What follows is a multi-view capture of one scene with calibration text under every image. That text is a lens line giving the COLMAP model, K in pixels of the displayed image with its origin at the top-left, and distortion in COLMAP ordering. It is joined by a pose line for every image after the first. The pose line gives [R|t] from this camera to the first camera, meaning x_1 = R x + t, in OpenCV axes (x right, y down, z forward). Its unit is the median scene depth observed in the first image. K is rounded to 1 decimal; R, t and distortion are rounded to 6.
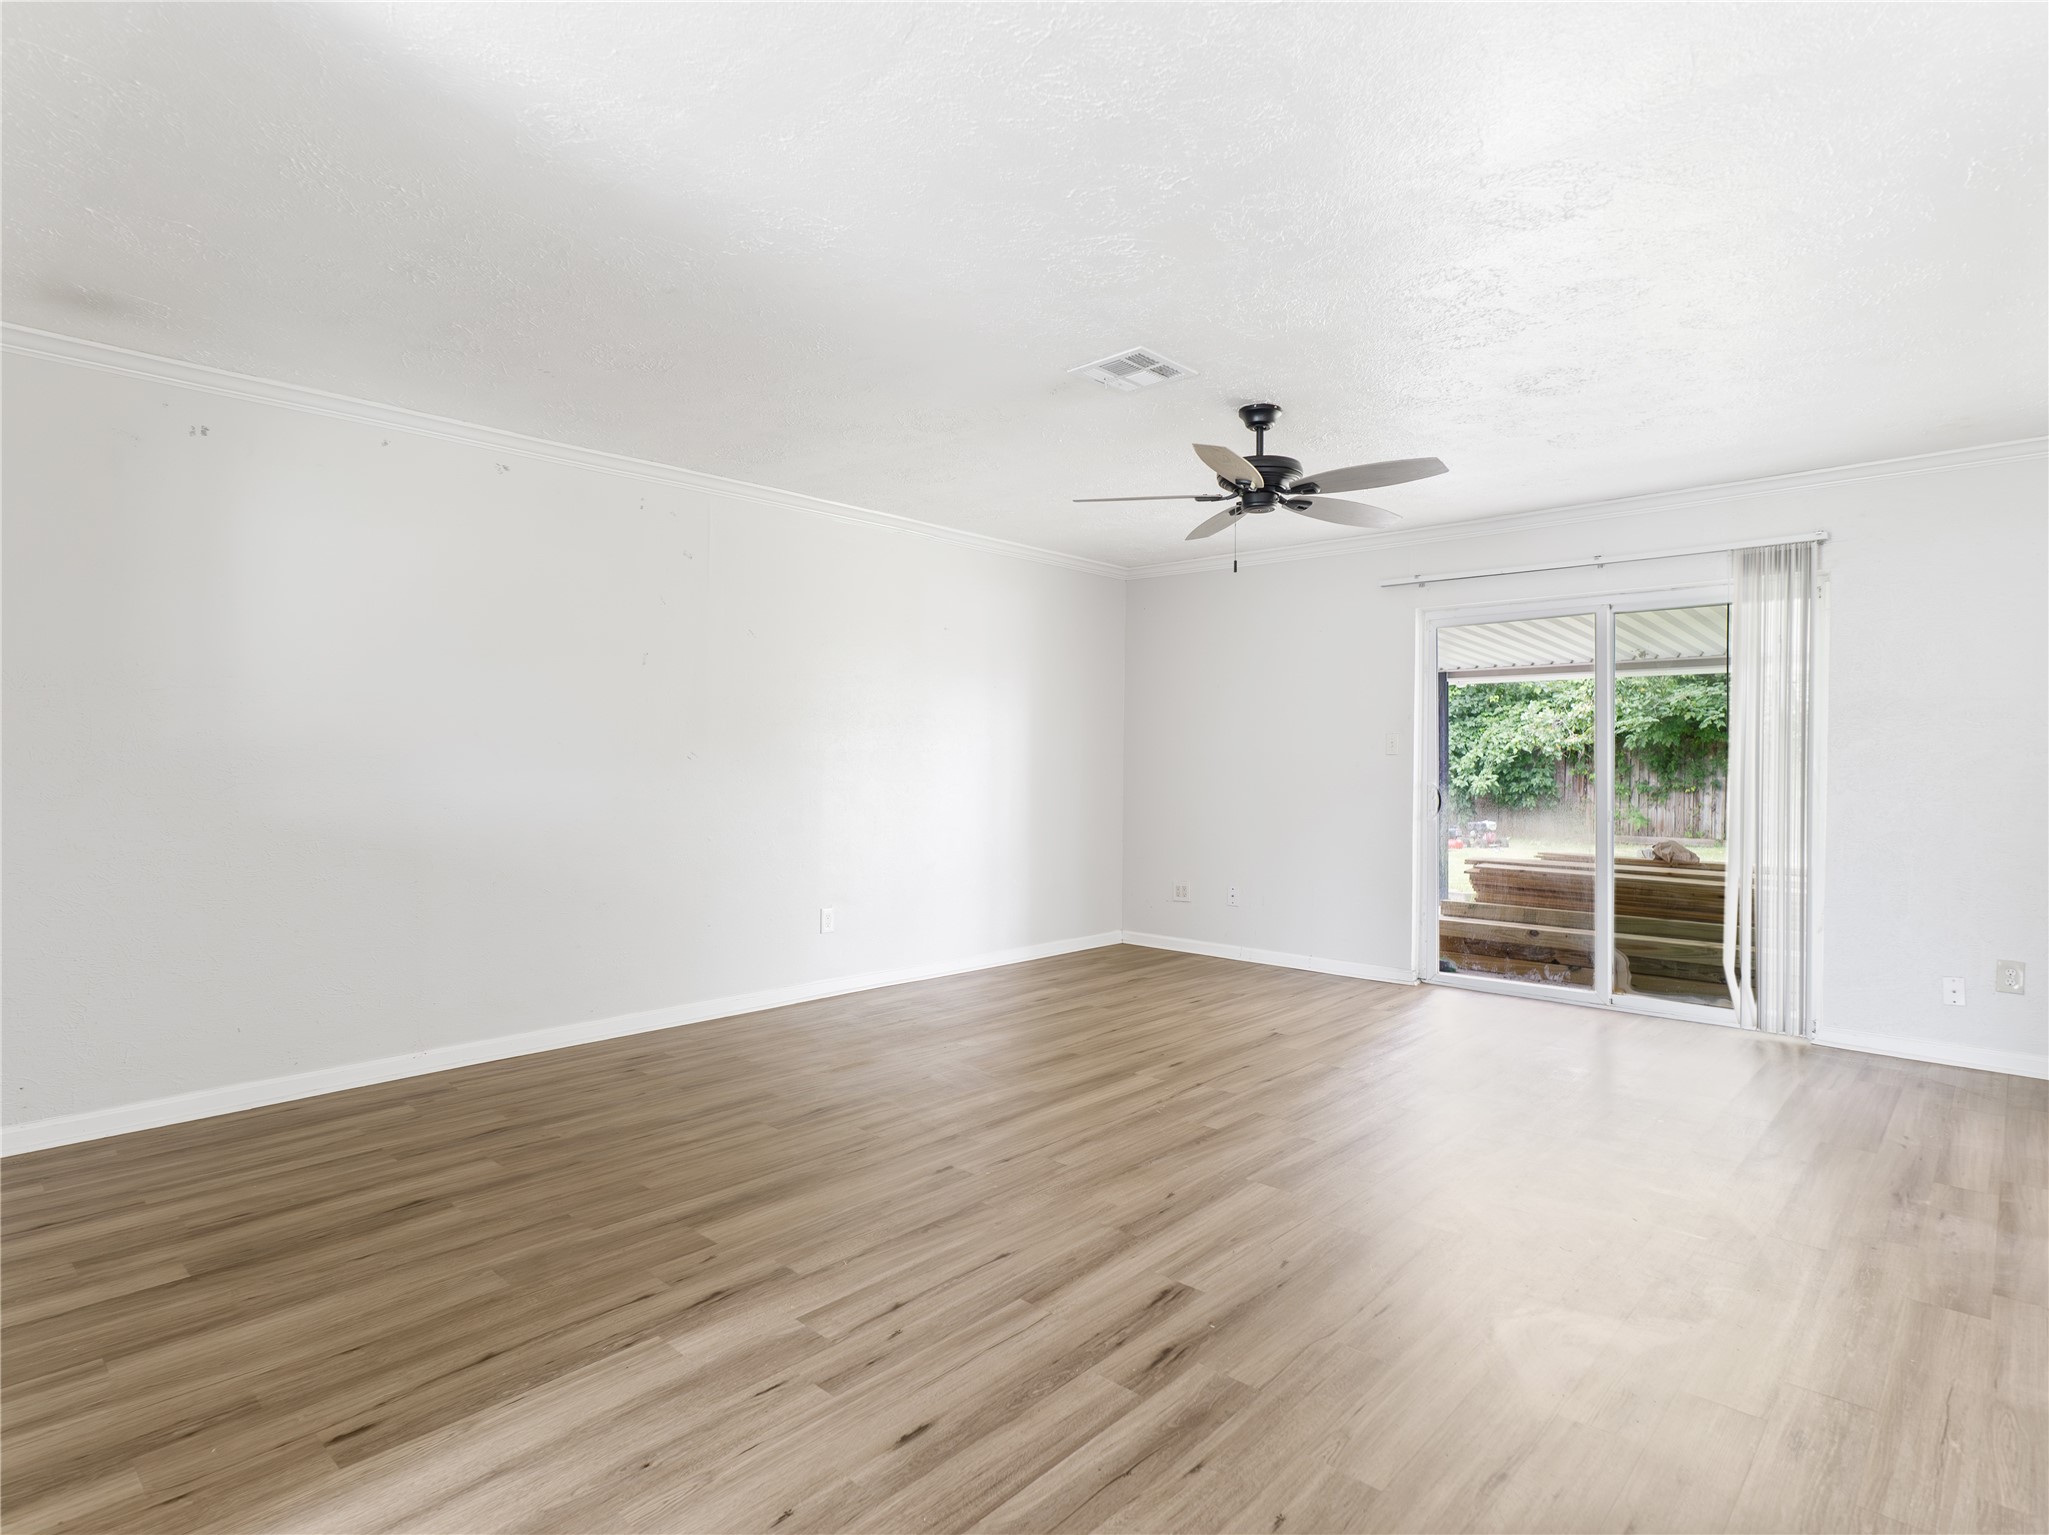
lens RADIAL K [[1098.2, 0, 1024.5], [0, 1098.2, 767.5], [0, 0, 1]] dist [-0.001395, -0.000062]
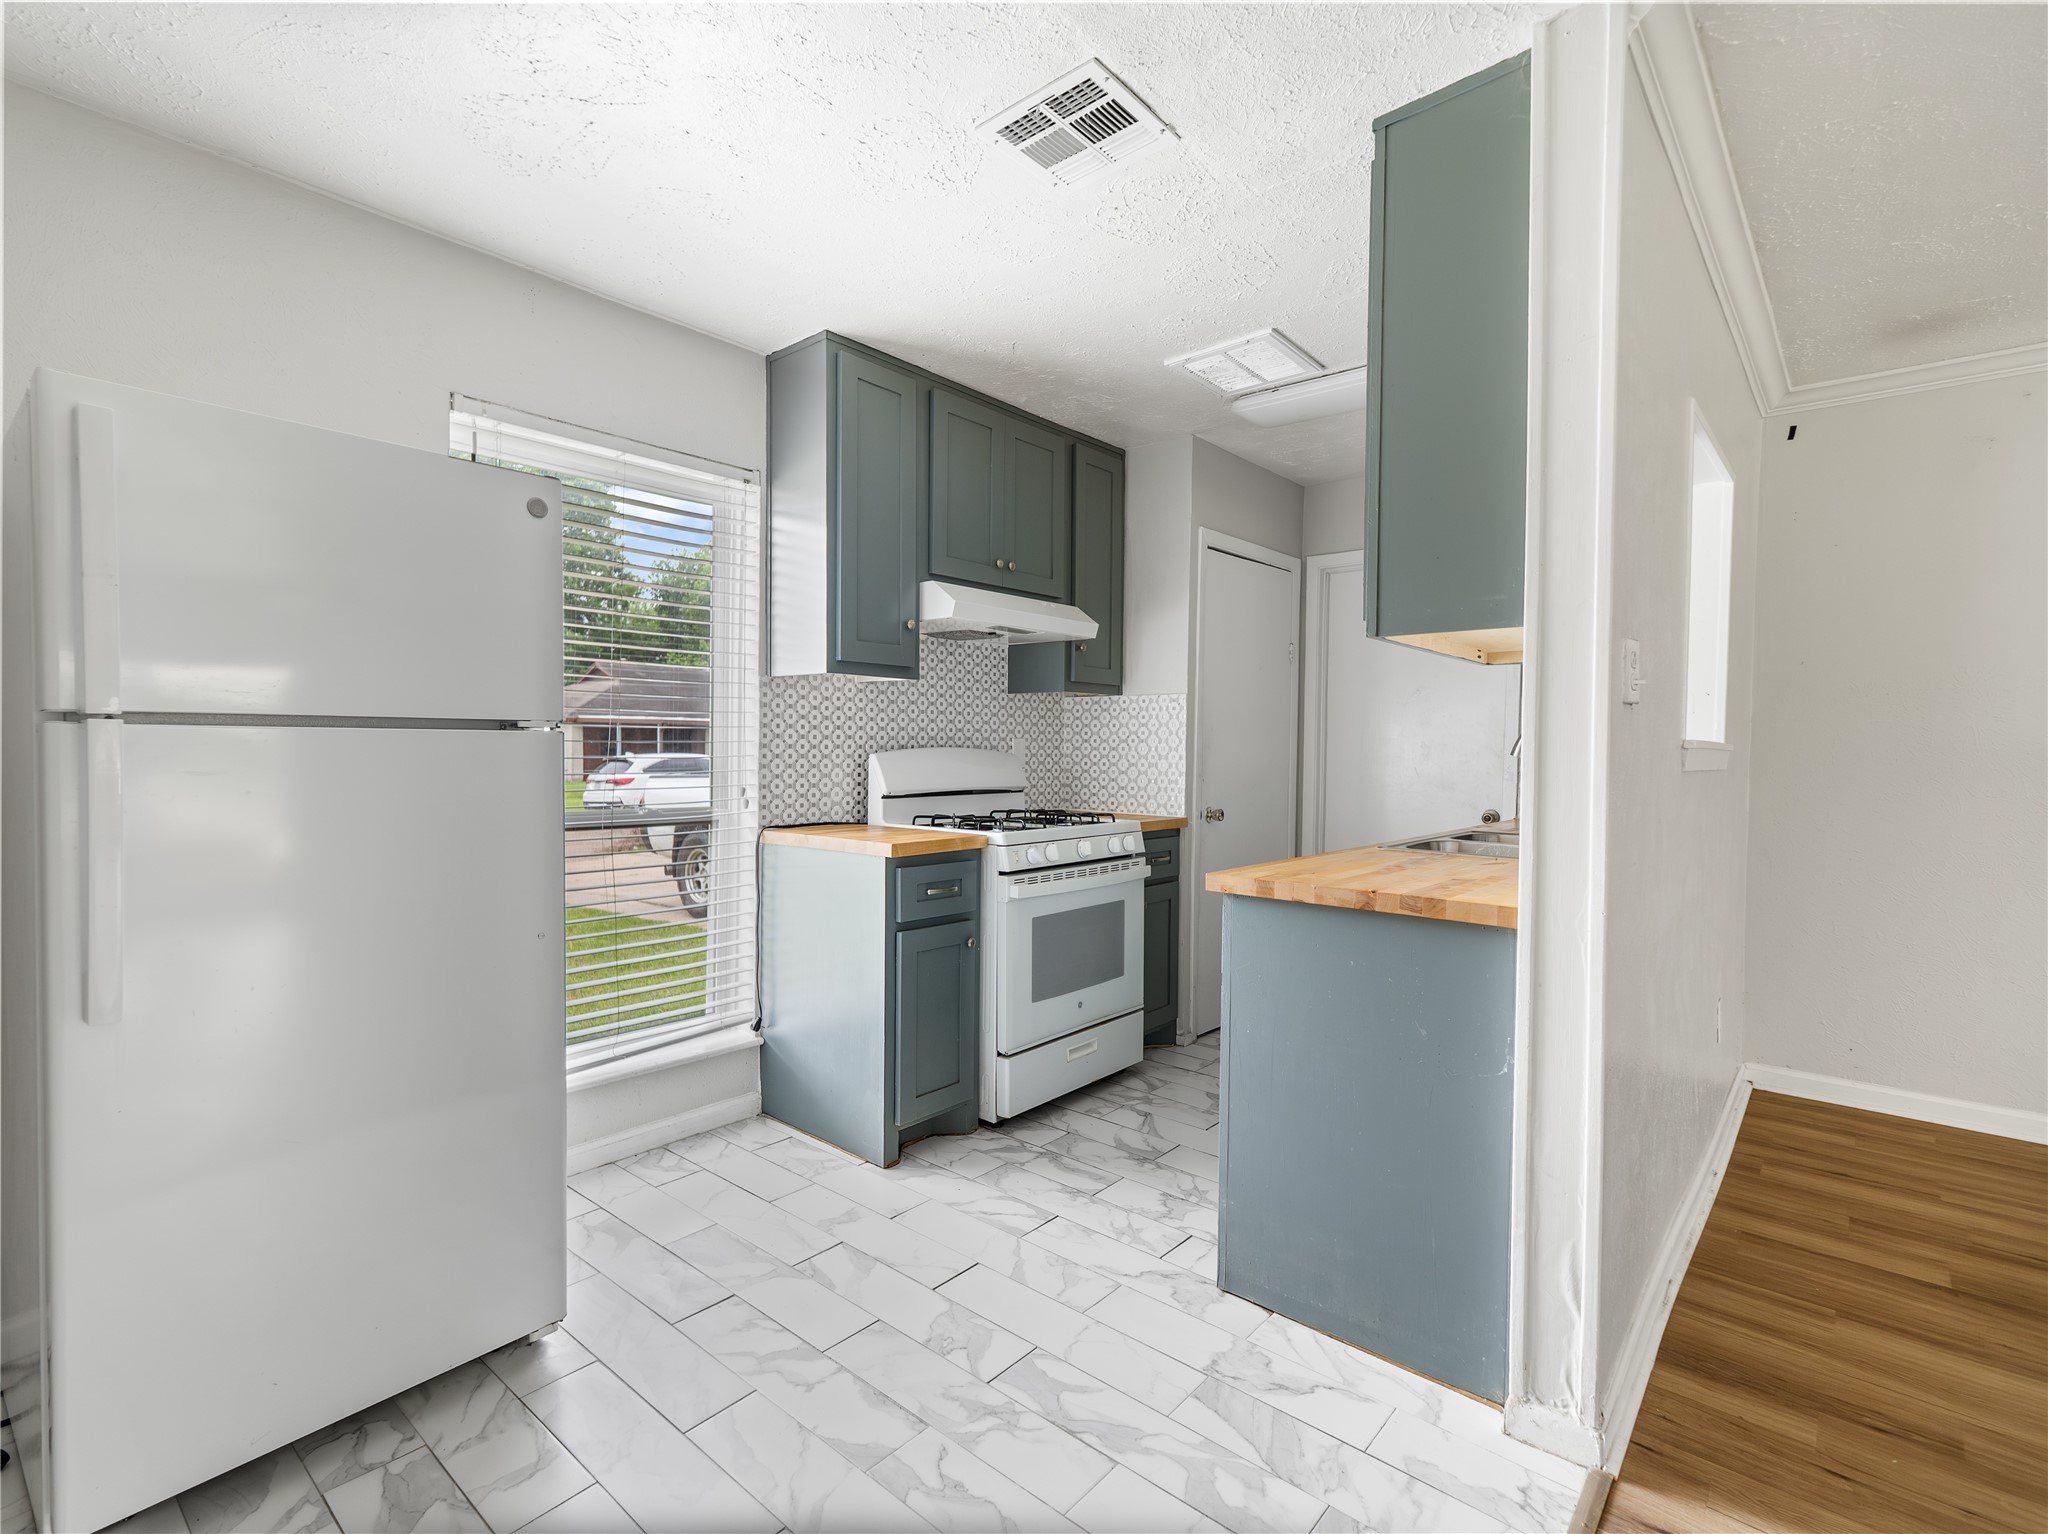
lens RADIAL K [[963.1, 0, 1024.0], [0, 963.1, 767.0], [0, 0, 1]] dist [0.004600, 0.000186]
pose [[0.026793, 0.016086, -0.999512, 0.065363], [-0.019801, 0.999683, 0.015558, 0.000774], [0.999445, 0.019374, 0.027103, 0.119586]]
